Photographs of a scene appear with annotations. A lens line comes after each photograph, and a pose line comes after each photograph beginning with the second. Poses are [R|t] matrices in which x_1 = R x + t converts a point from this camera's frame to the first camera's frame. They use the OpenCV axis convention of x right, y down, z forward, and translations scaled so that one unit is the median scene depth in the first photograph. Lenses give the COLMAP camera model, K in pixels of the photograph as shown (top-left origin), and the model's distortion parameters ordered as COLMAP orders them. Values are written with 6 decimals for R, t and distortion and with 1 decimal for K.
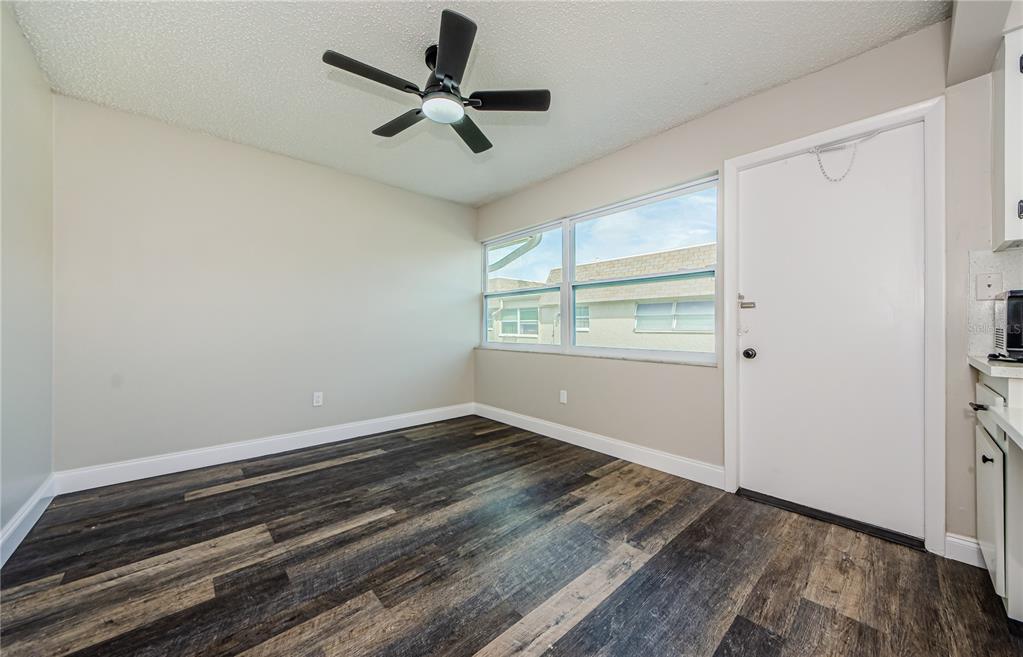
lens RADIAL K [[358.9, 0, 514.7], [0, 358.9, 325.1], [0, 0, 1]] dist [0.027789, -0.009812]
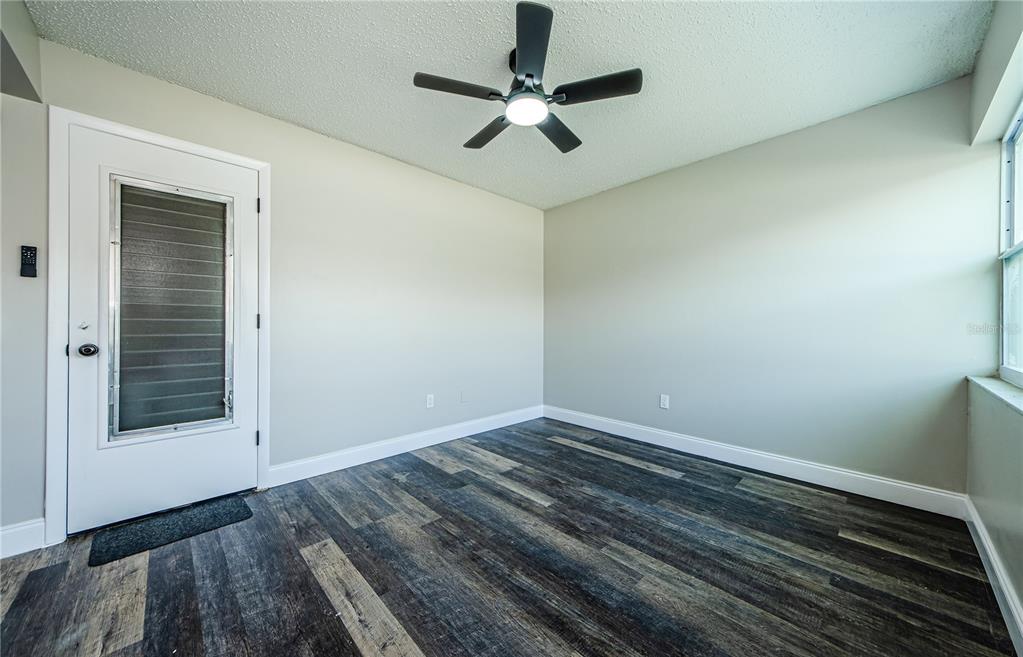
lens RADIAL K [[358.9, 0, 514.7], [0, 358.9, 325.1], [0, 0, 1]] dist [0.027789, -0.009812]
pose [[0.028015, -0.008914, -0.999568, 0.696855], [0.007096, 0.999937, -0.008718, -0.005787], [0.999582, -0.006849, 0.028077, 0.840652]]
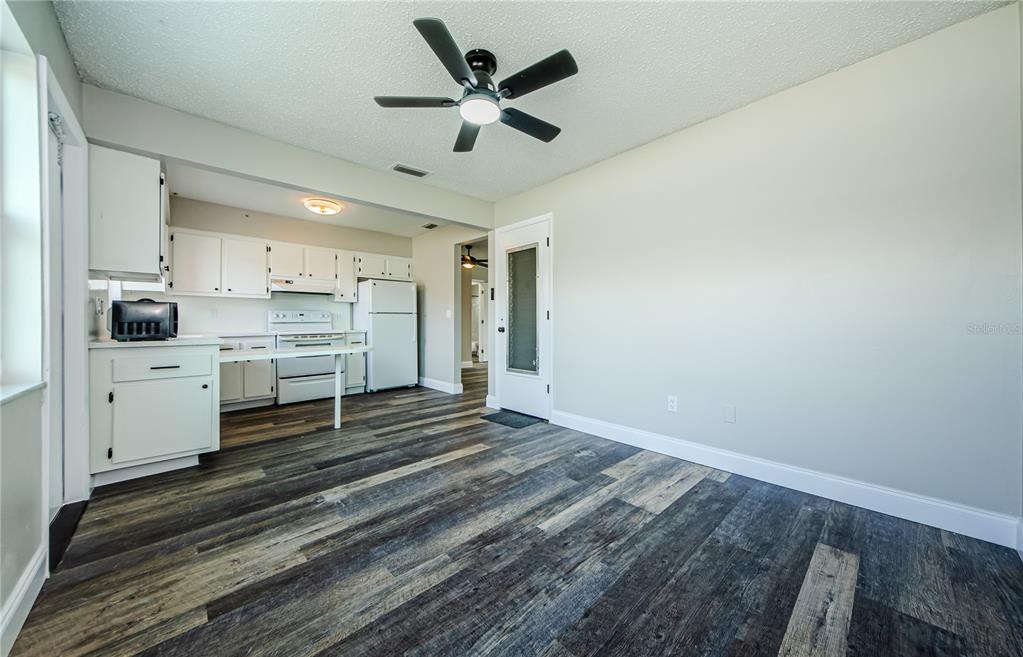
lens RADIAL K [[358.9, 0, 514.7], [0, 358.9, 325.1], [0, 0, 1]] dist [0.027789, -0.009812]
pose [[-0.999946, 0.001495, -0.010287, -0.253040], [0.001520, 0.999996, -0.002433, 0.018785], [0.010283, -0.002449, -0.999944, 1.810795]]
